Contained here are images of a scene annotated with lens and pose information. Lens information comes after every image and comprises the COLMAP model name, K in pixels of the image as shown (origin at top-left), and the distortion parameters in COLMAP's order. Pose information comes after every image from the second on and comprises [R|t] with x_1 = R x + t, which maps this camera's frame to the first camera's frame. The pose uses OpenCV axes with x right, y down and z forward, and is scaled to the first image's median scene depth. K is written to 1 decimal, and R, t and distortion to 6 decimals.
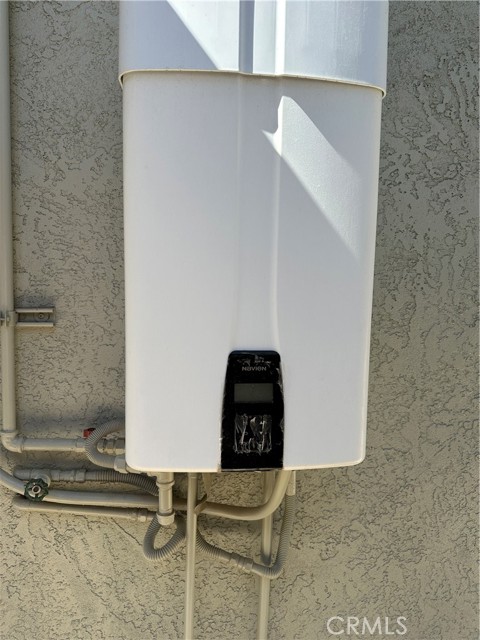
lens RADIAL K [[451.4, 0, 234.7], [0, 451.4, 319.2], [0, 0, 1]] dist [0.065027, -0.079712]
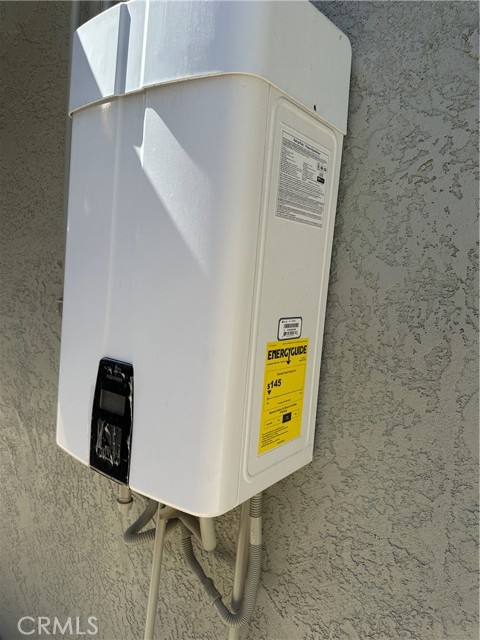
lens RADIAL K [[451.4, 0, 255.5], [0, 451.4, 320.4], [0, 0, 1]] dist [0.065027, -0.079712]
pose [[0.735187, 0.104085, -0.669826, 0.648686], [-0.132536, 0.991141, 0.008546, -0.048021], [0.664781, 0.082494, 0.742469, 0.302362]]
